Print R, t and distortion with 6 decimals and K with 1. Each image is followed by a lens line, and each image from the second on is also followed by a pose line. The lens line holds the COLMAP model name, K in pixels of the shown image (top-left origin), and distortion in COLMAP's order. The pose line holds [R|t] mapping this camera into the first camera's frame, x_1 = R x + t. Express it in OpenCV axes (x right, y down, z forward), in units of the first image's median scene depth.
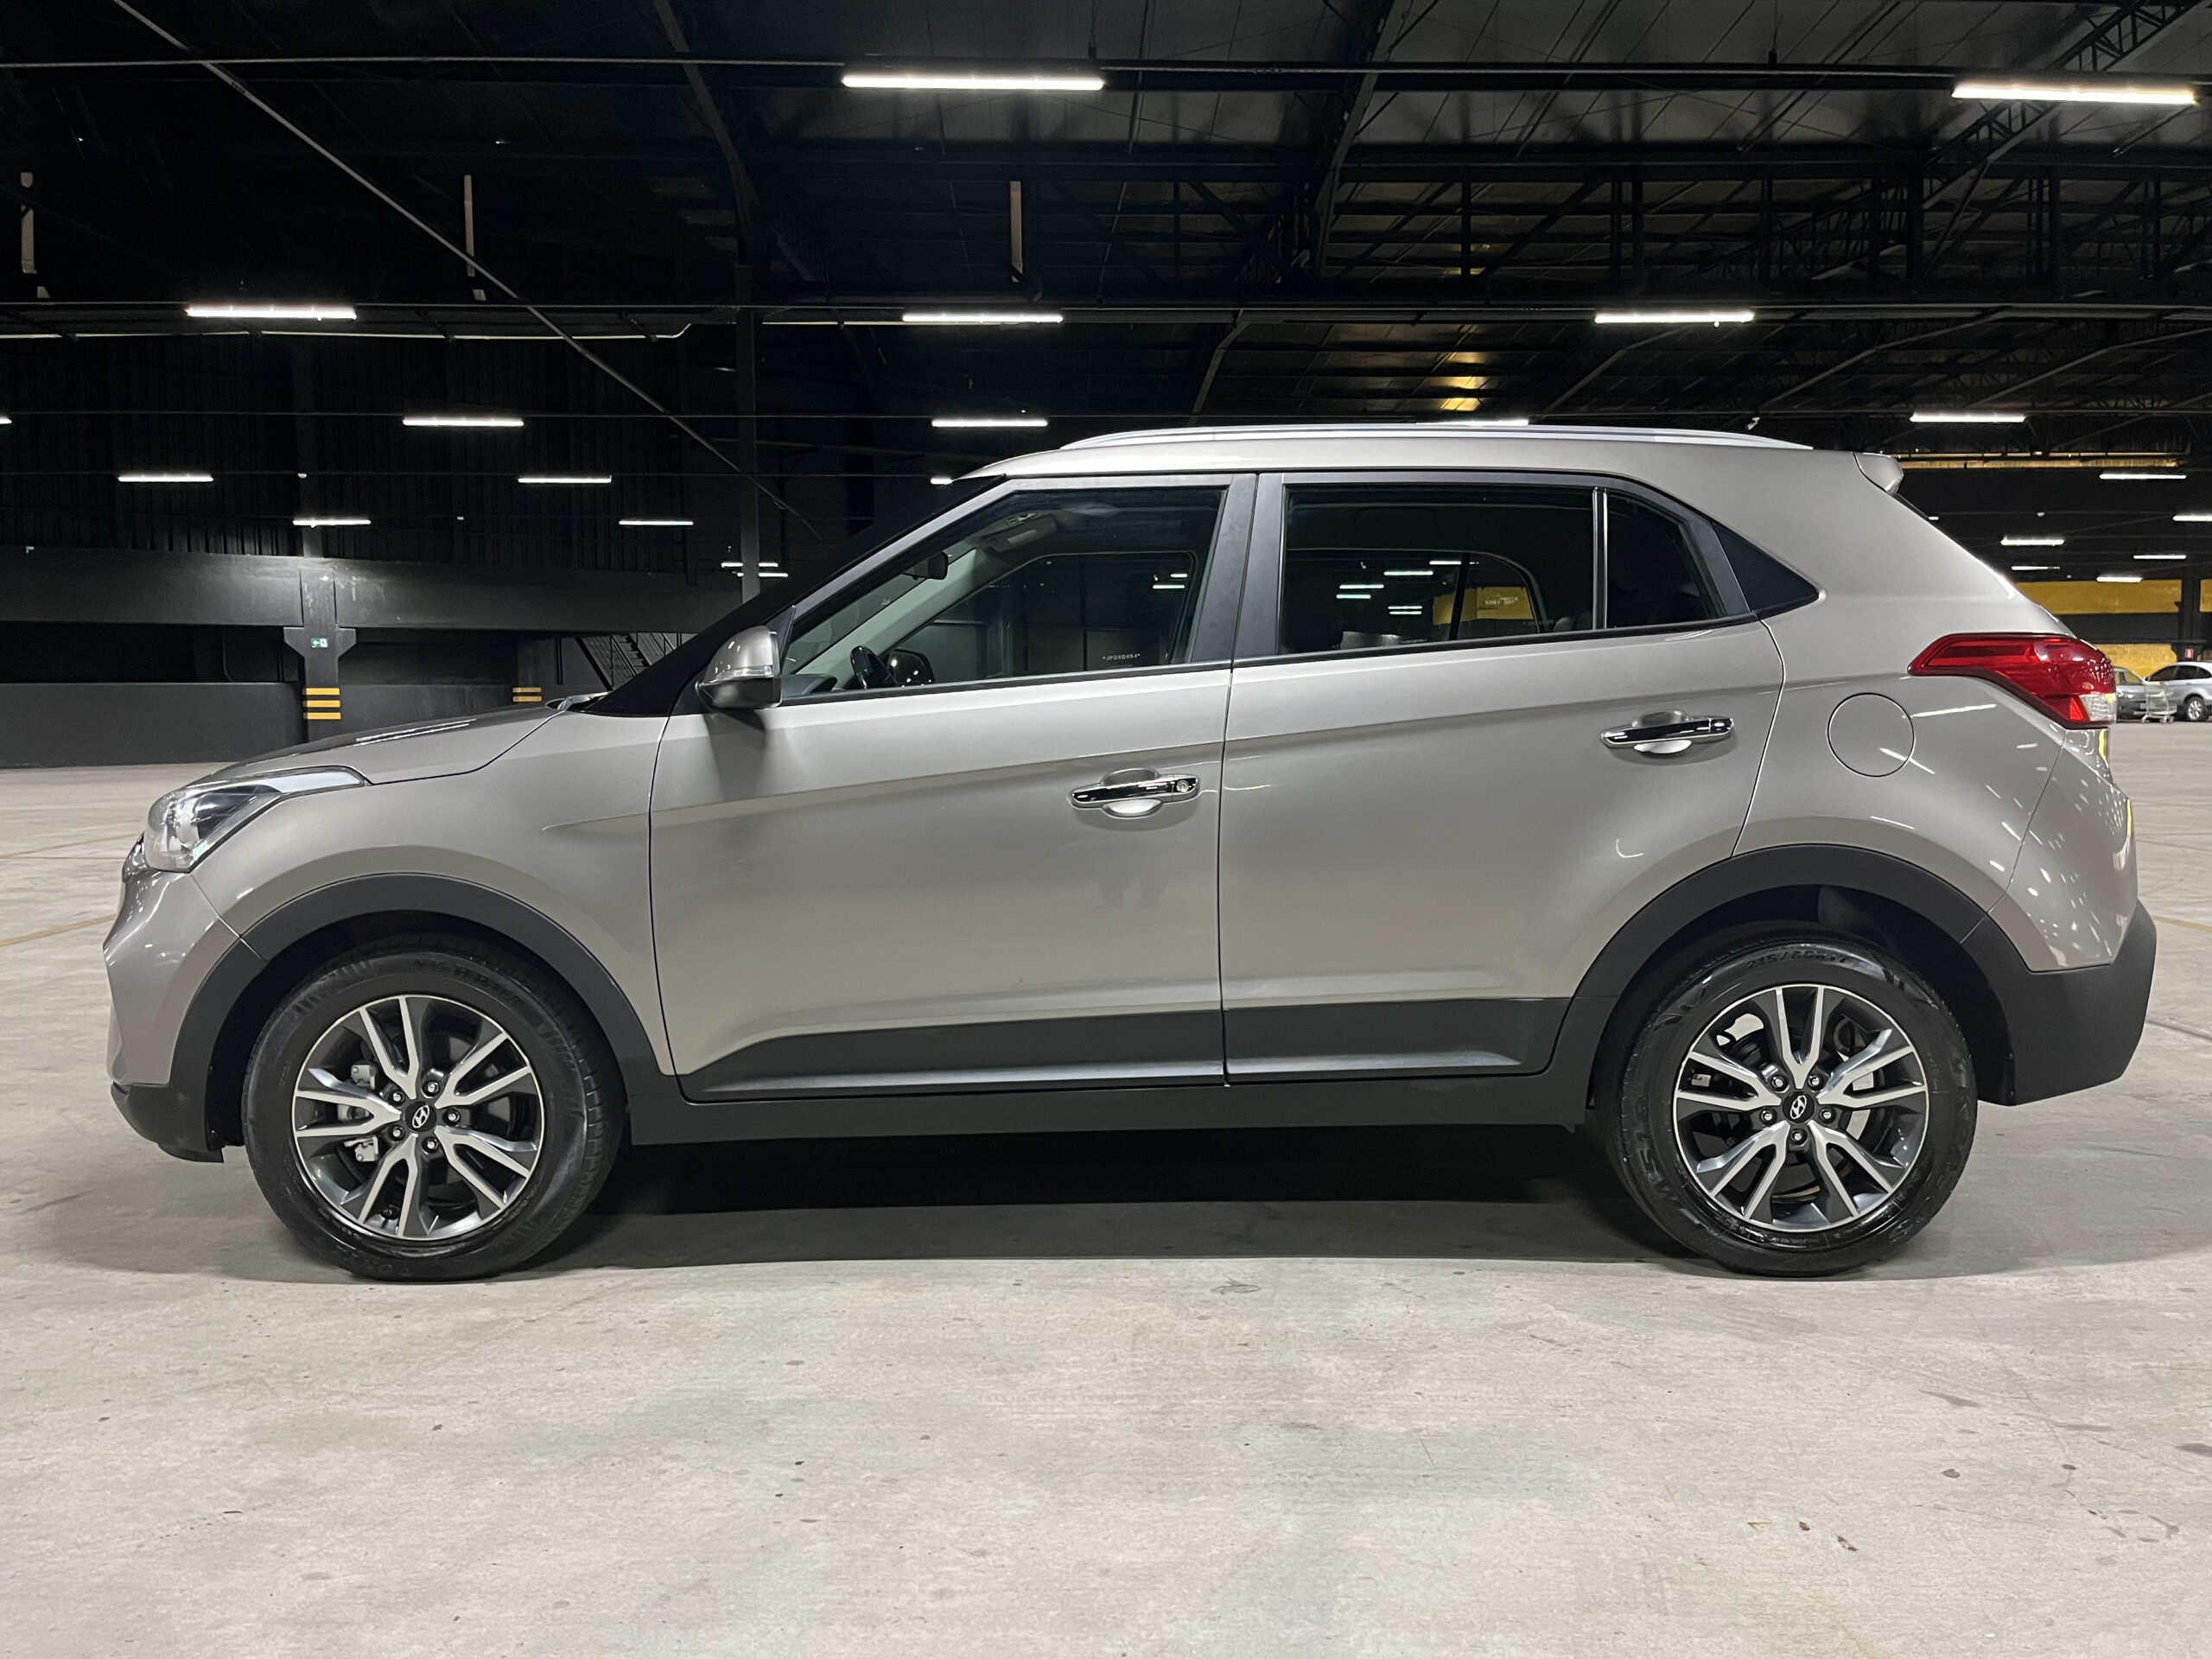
lens RADIAL K [[1708.2, 0, 1150.0], [0, 1708.2, 816.2], [0, 0, 1]] dist [0.044632, -0.061685]
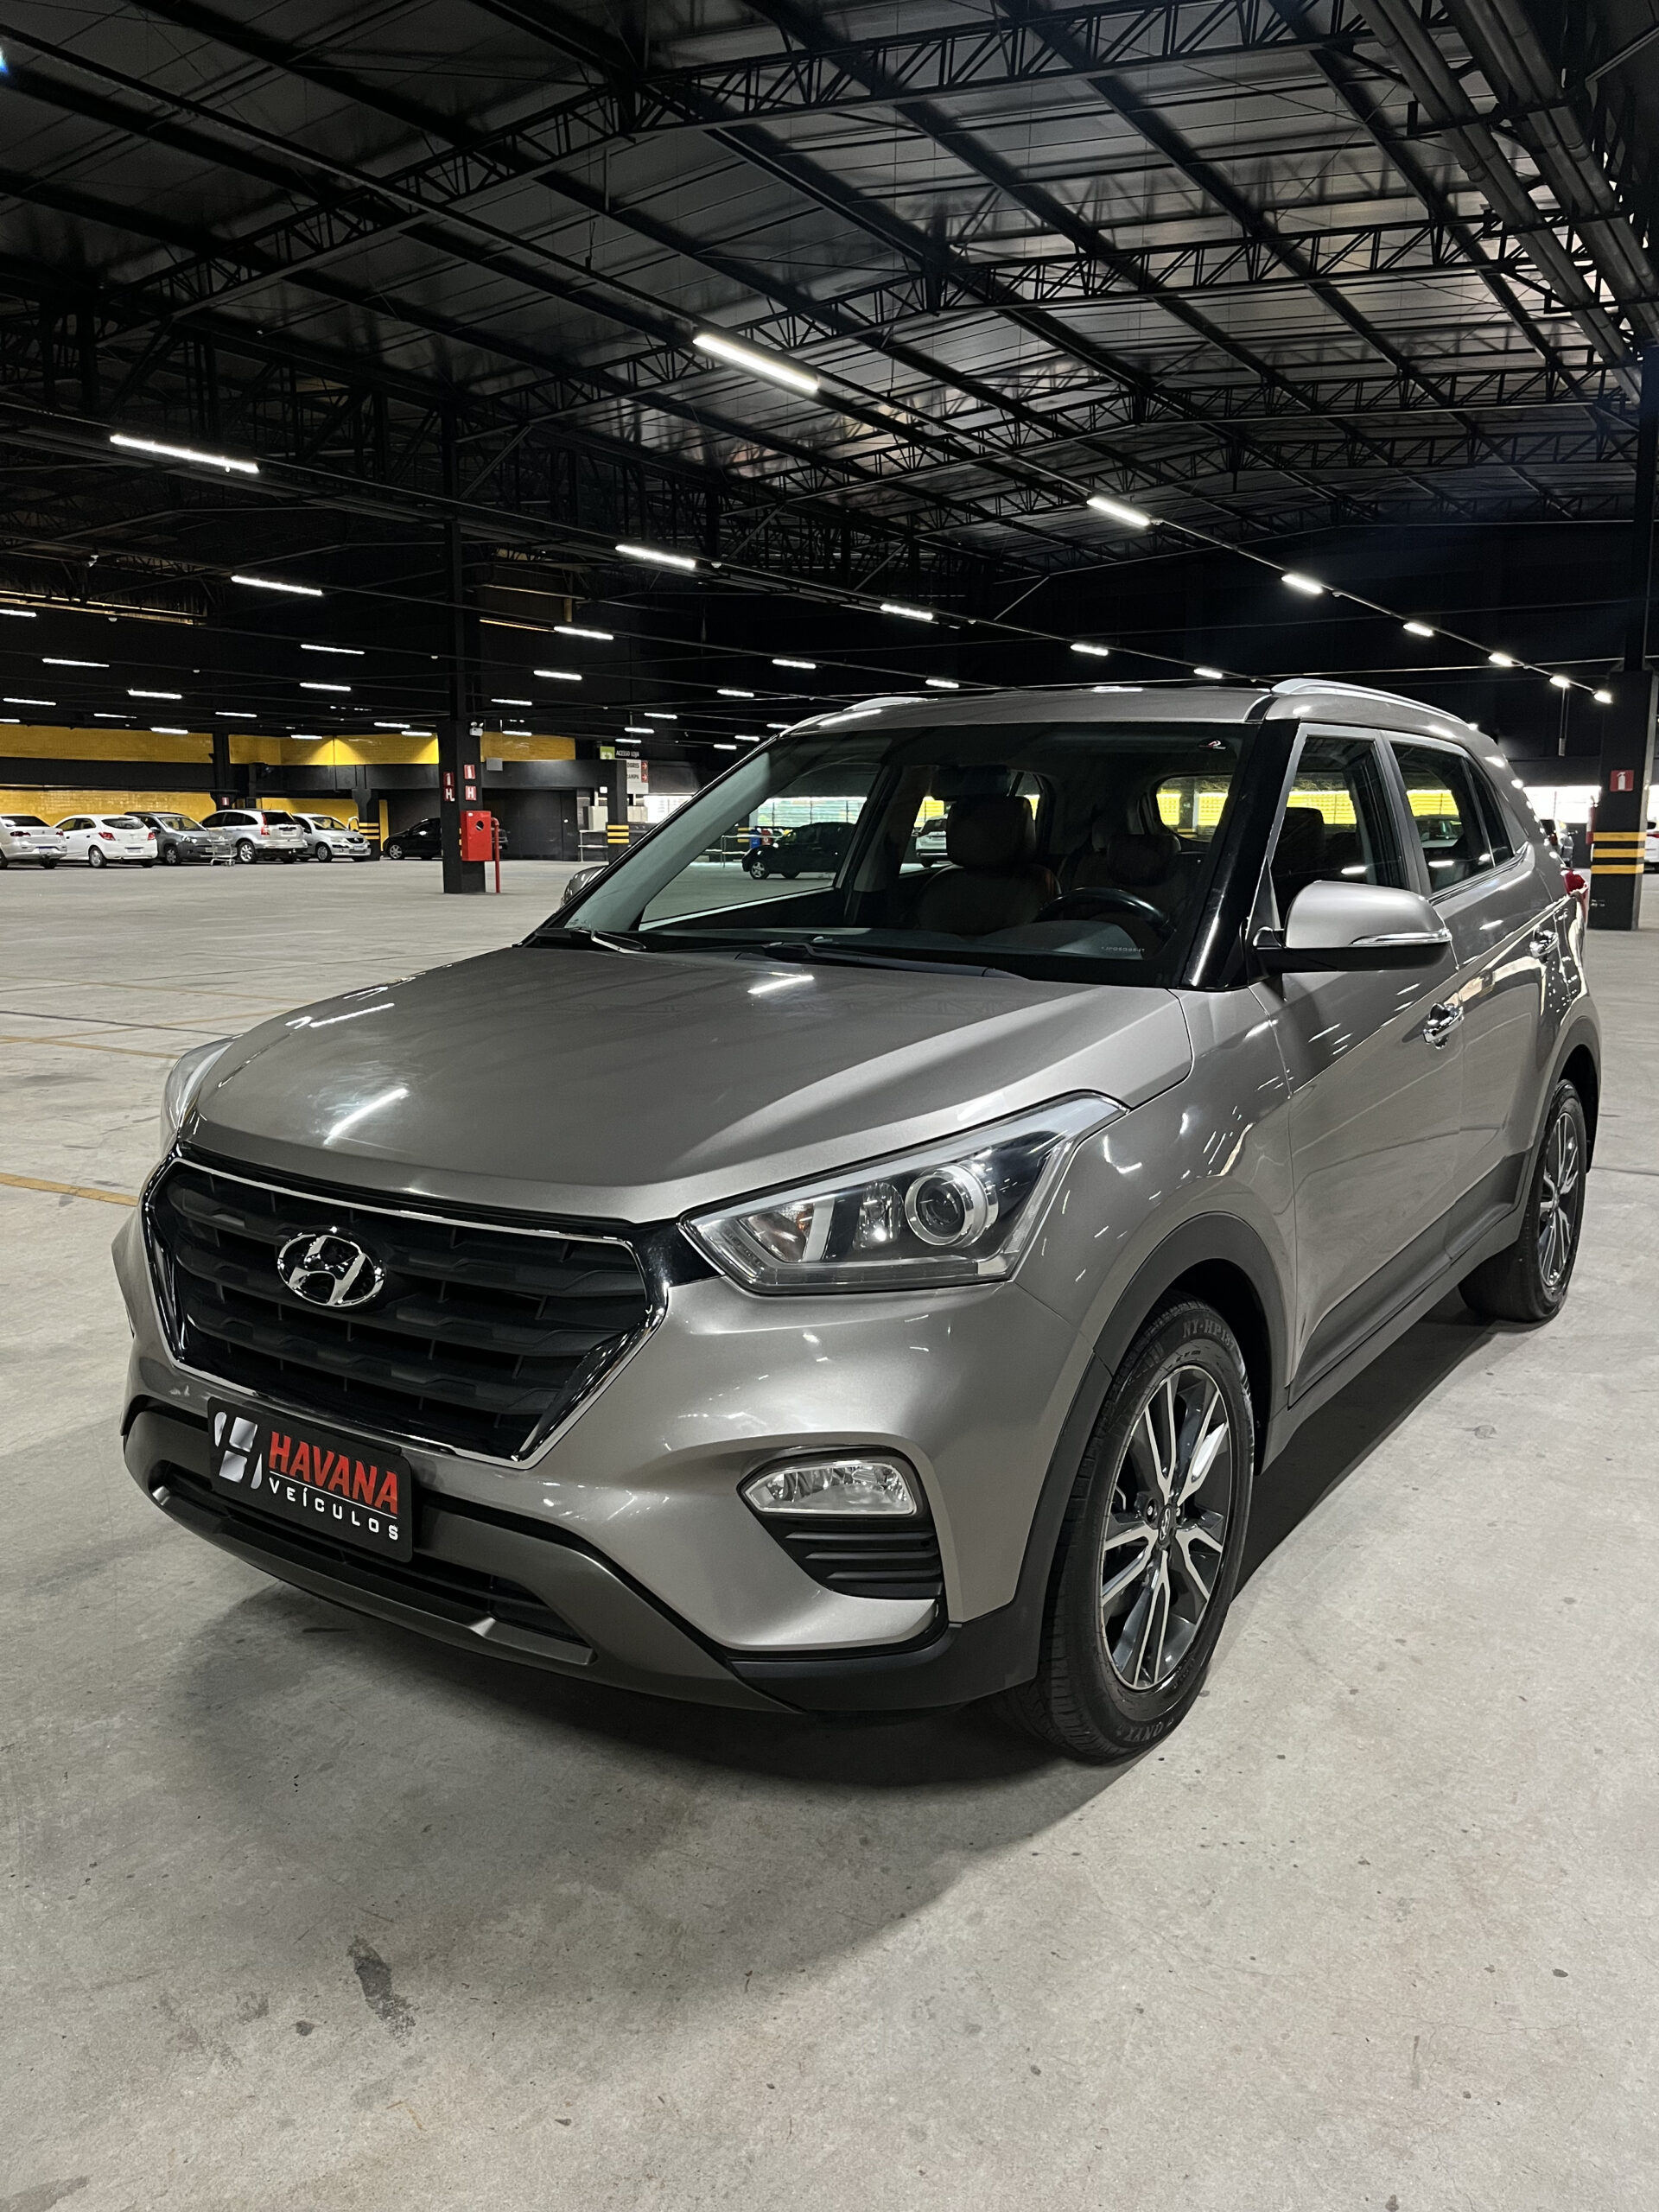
lens RADIAL K [[1678.1, 0, 833.2], [0, 1678.1, 1078.1], [0, 0, 1]] dist [0.078576, -0.113372]
pose [[0.565336, -0.121550, 0.815856, -0.131421], [0.060538, 0.992530, 0.105923, -0.014033], [-0.822636, -0.010492, 0.568471, 0.081044]]
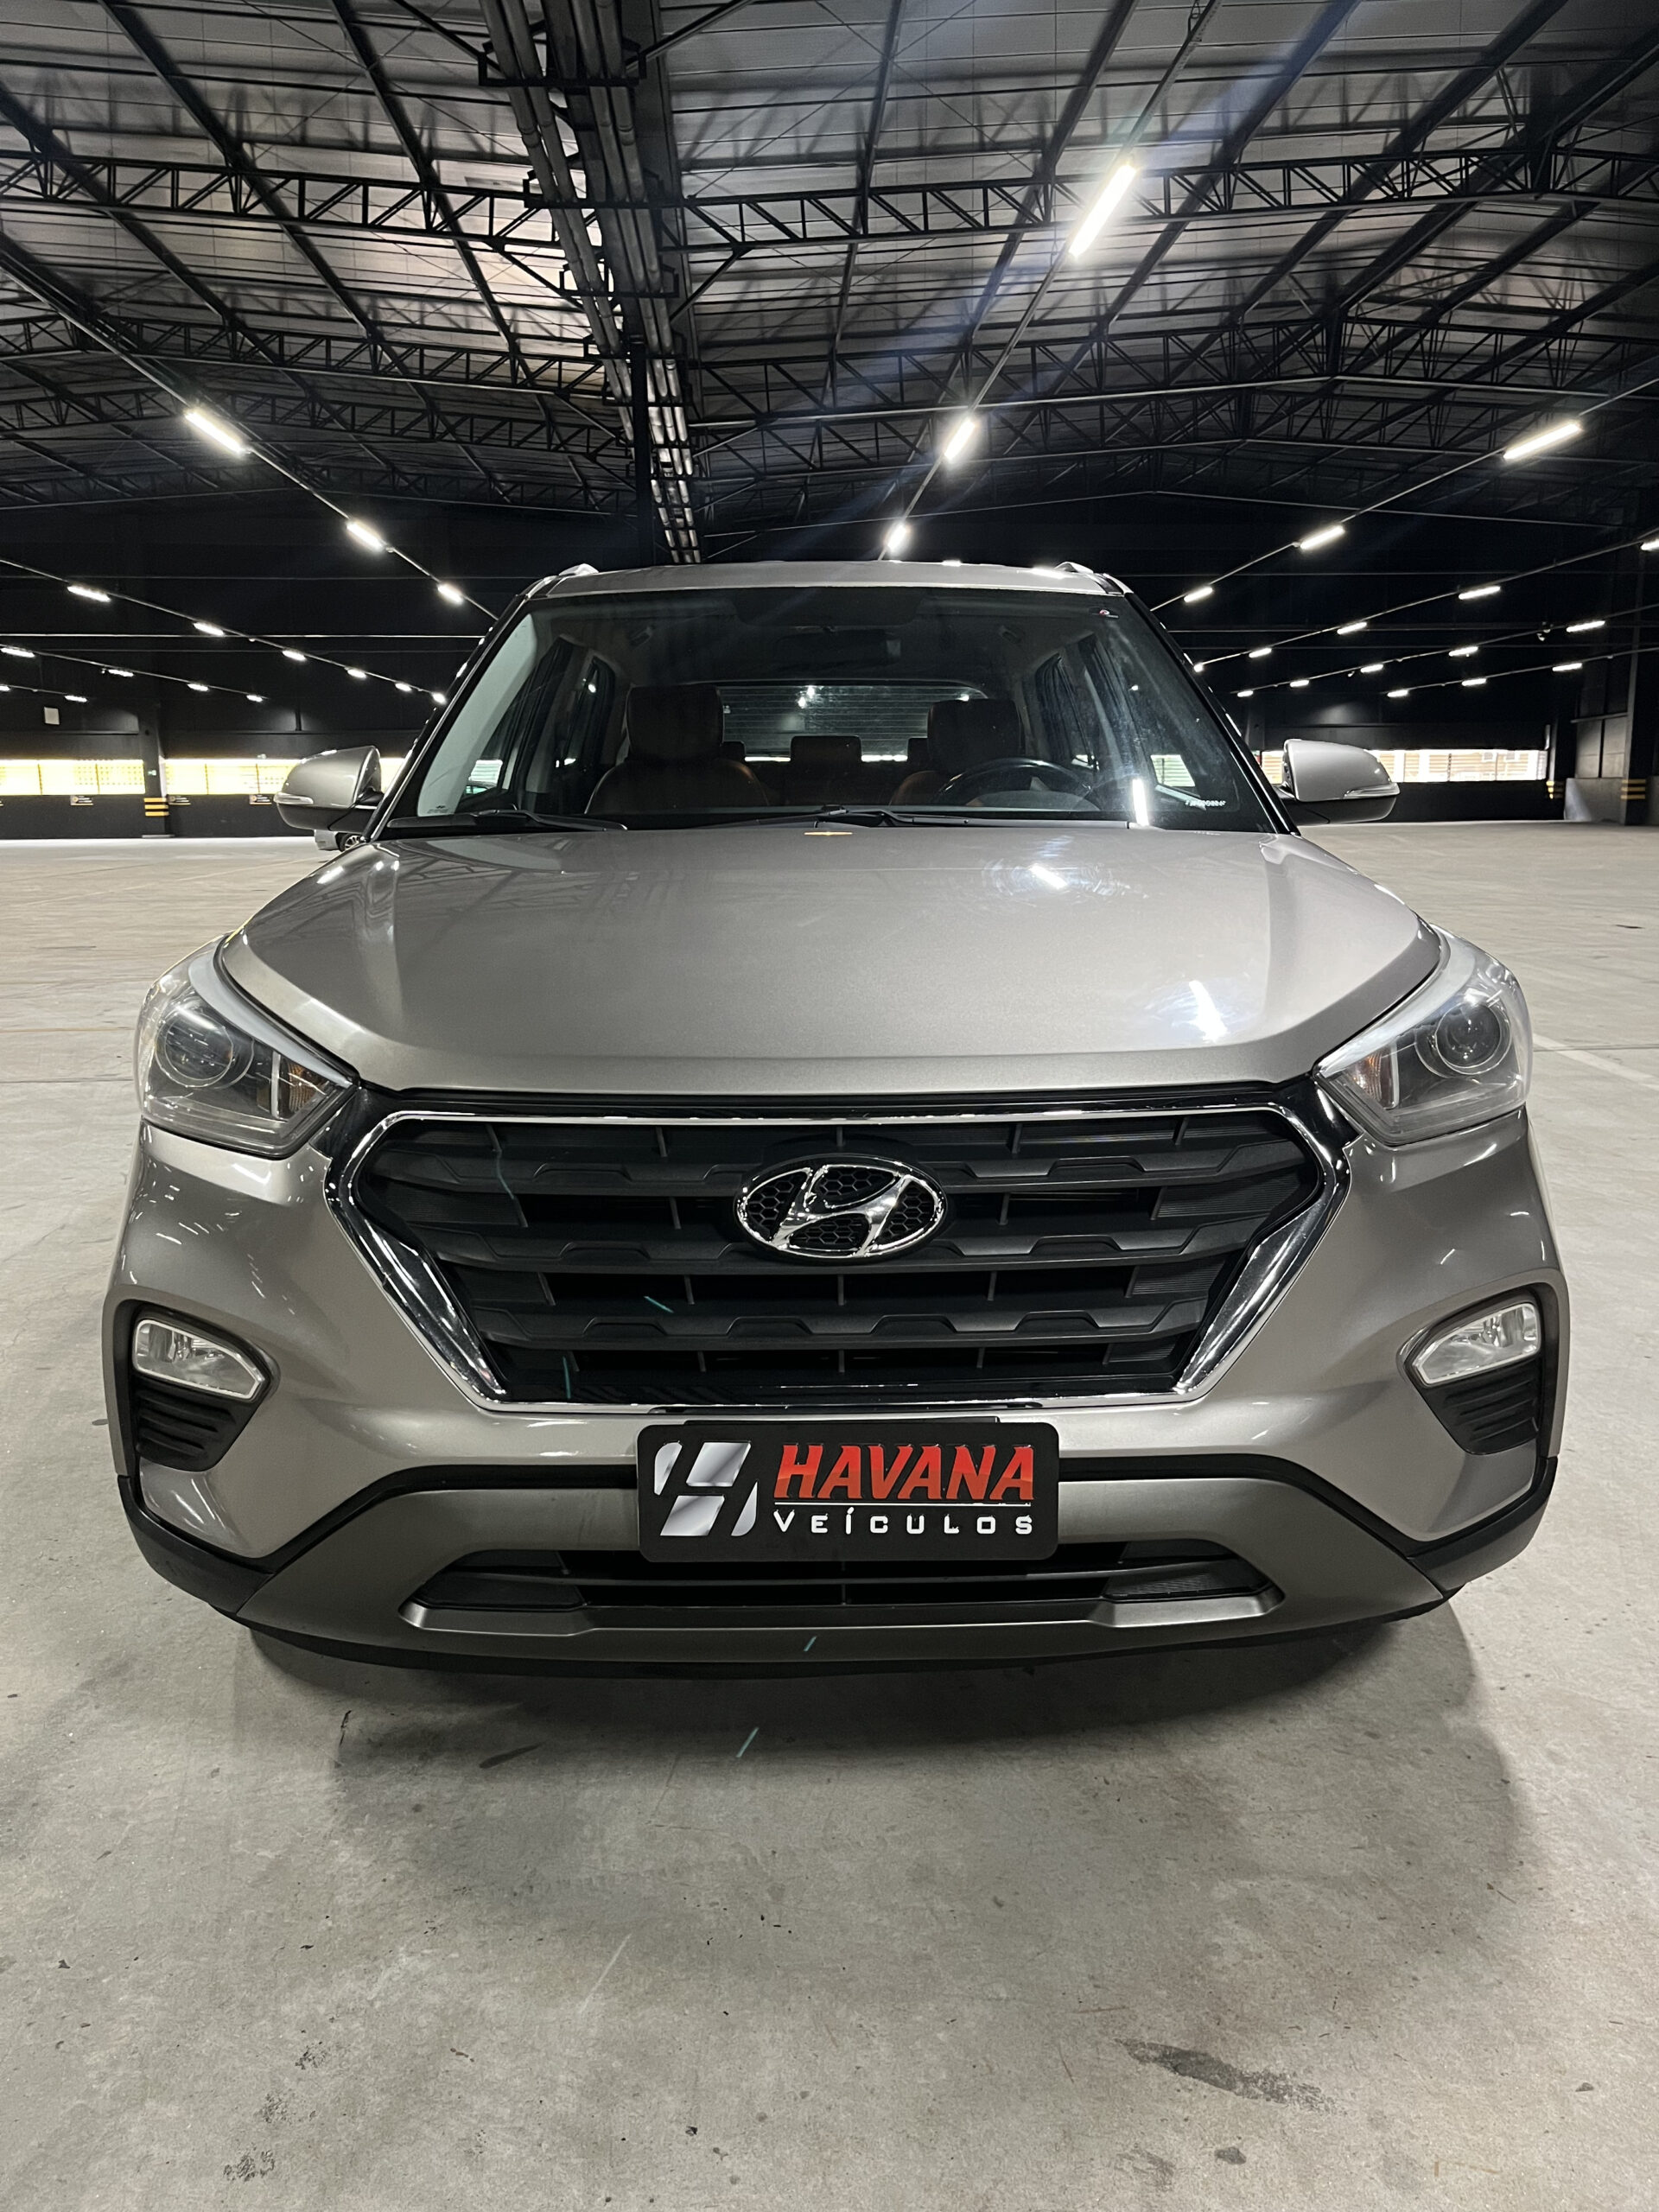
lens RADIAL K [[1678.6, 0, 852.1], [0, 1678.6, 1070.3], [0, 0, 1]] dist [0.089375, -0.131496]
pose [[-0.017834, -0.159797, 0.986989, -0.138435], [0.085340, 0.983300, 0.160742, -0.012323], [-0.996192, 0.087097, -0.003899, 0.146822]]
